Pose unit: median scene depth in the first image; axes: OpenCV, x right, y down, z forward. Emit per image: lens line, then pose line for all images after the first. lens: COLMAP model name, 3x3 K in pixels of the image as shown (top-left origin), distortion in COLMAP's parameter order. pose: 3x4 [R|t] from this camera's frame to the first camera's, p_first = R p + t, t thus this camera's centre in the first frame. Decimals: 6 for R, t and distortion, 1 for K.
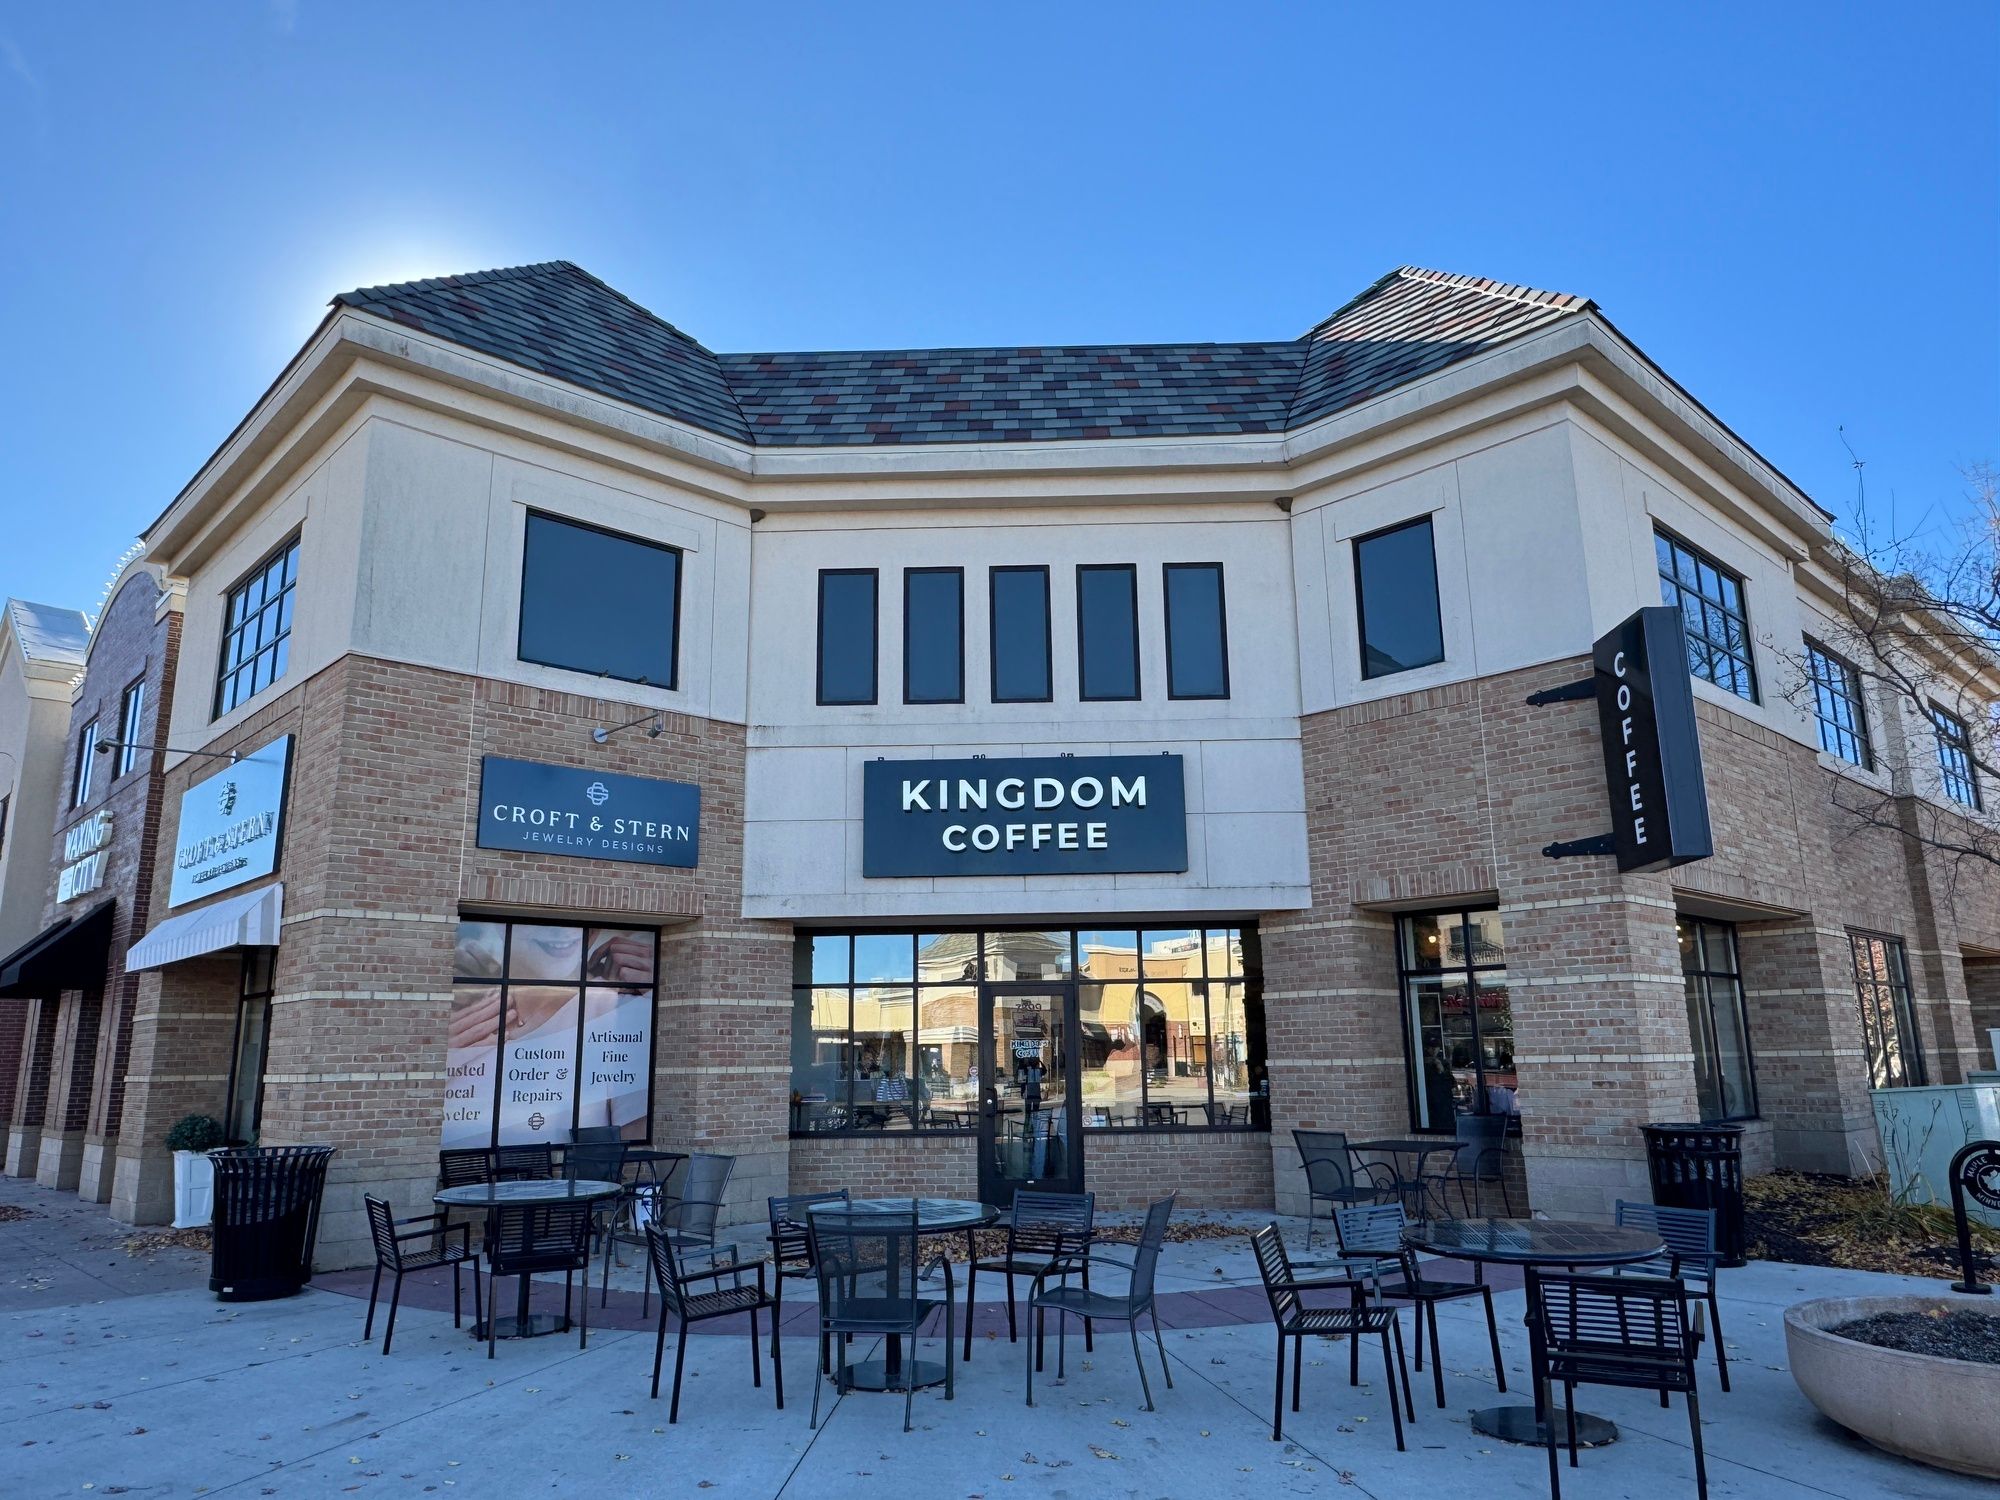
lens RADIAL K [[1332.4, 0, 1000.0], [0, 1332.4, 750.0], [0, 0, 1]] dist [0.000609, 0.000041]
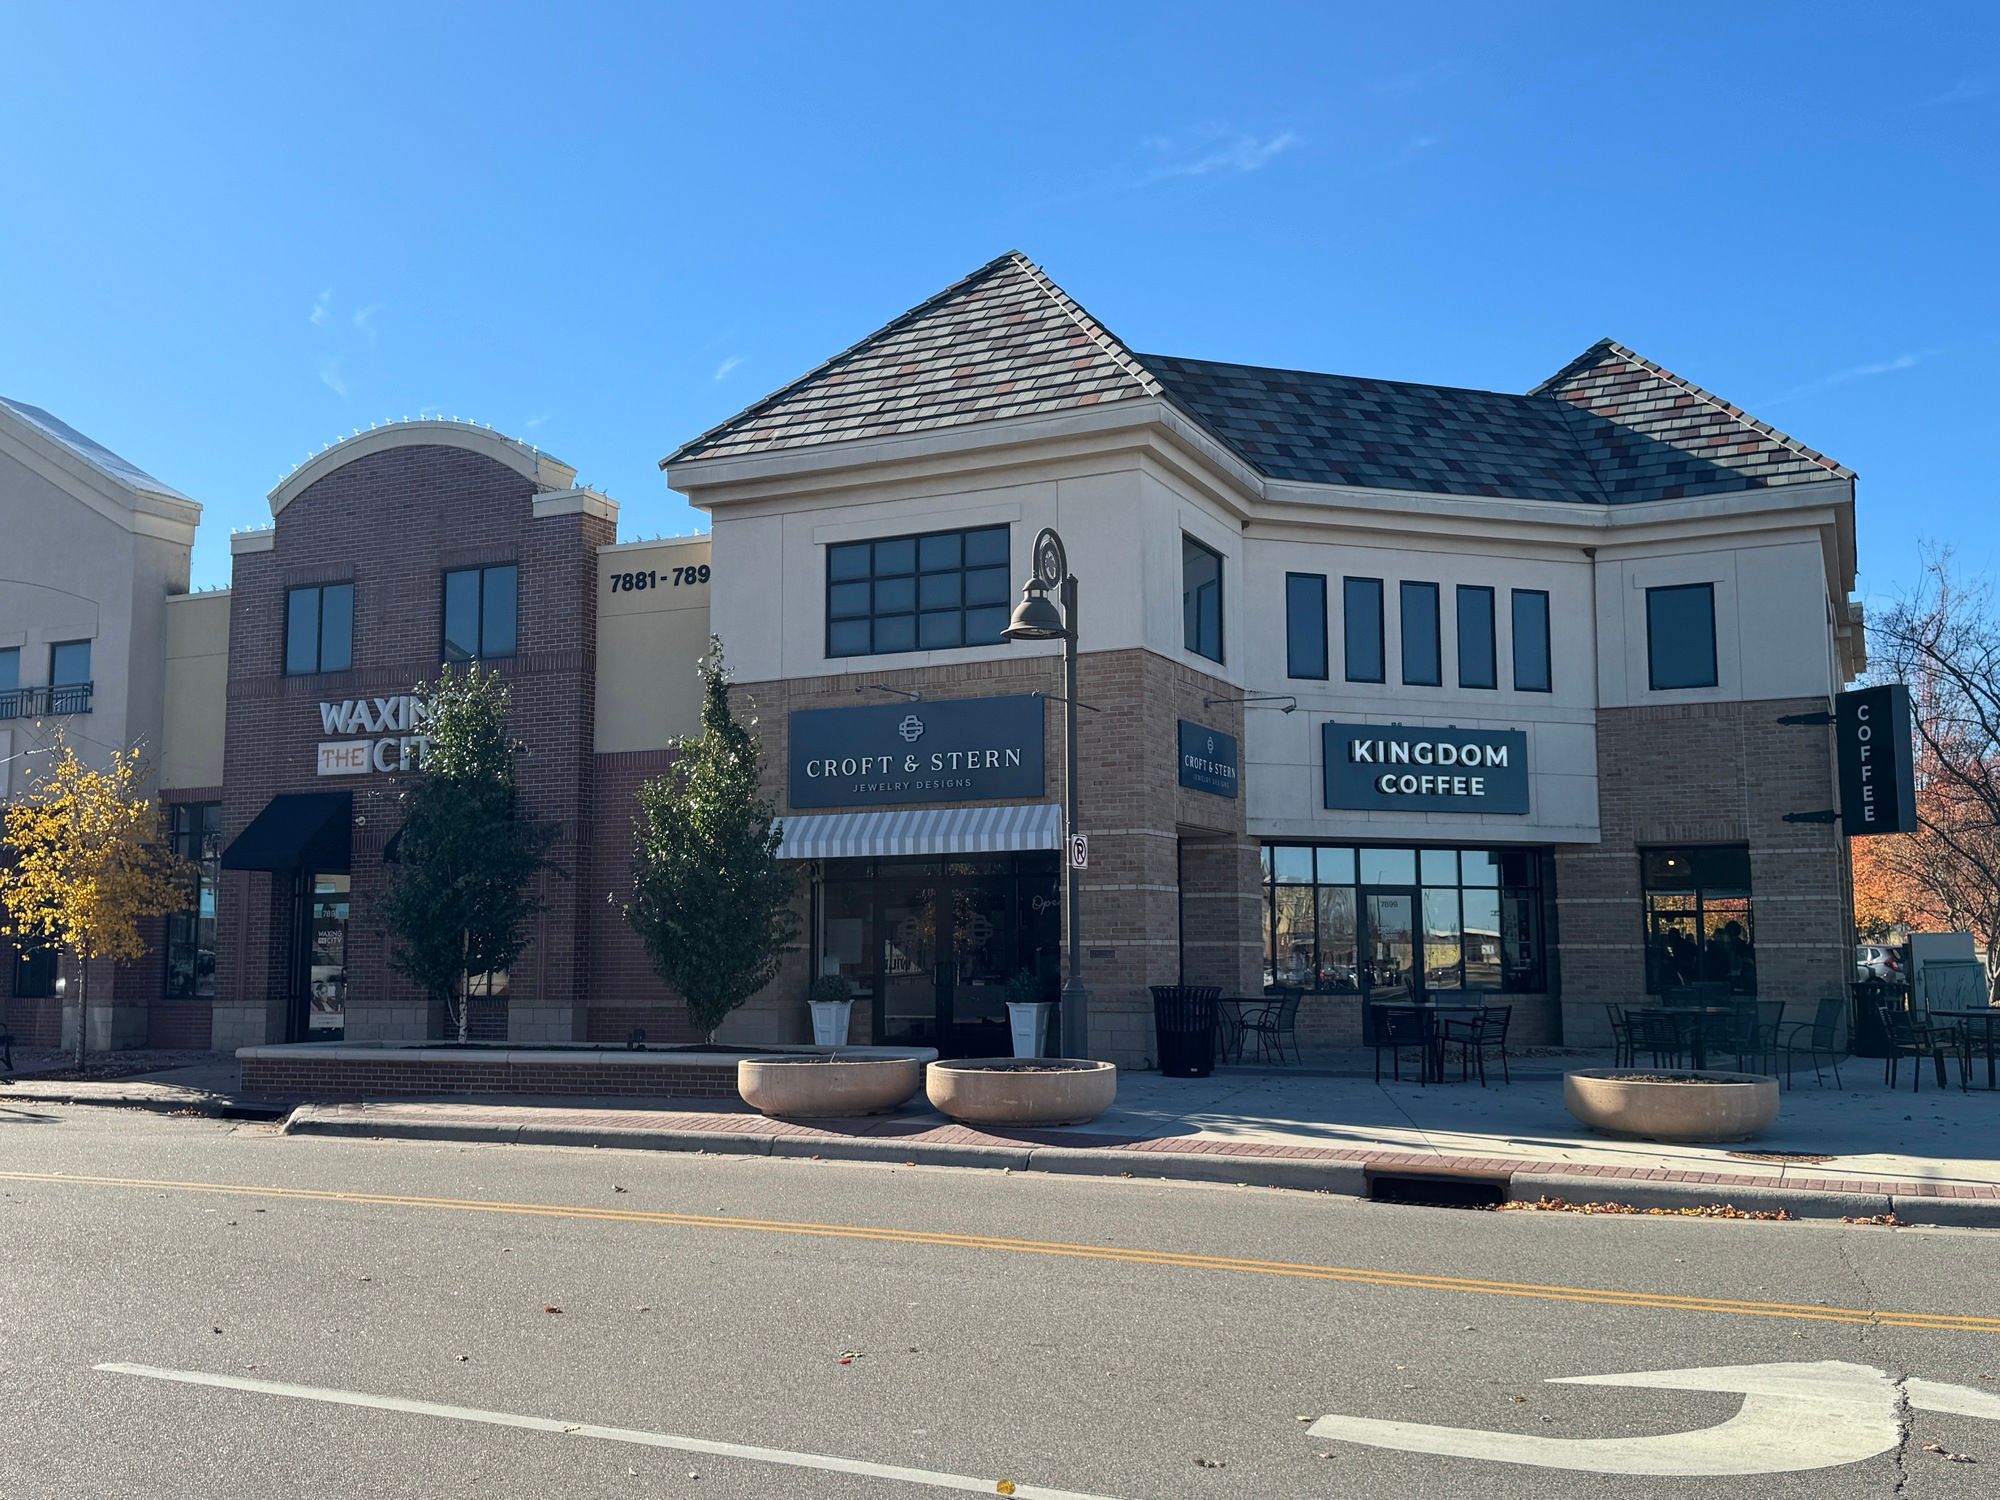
lens RADIAL K [[1793.9, 0, 1000.0], [0, 1793.9, 750.0], [0, 0, 1]] dist [0.172273, -0.327014]
pose [[0.935364, 0.051163, 0.349967, -1.070972], [-0.088961, 0.991704, 0.092787, -0.107313], [-0.342317, -0.117923, 0.932155, -0.614587]]
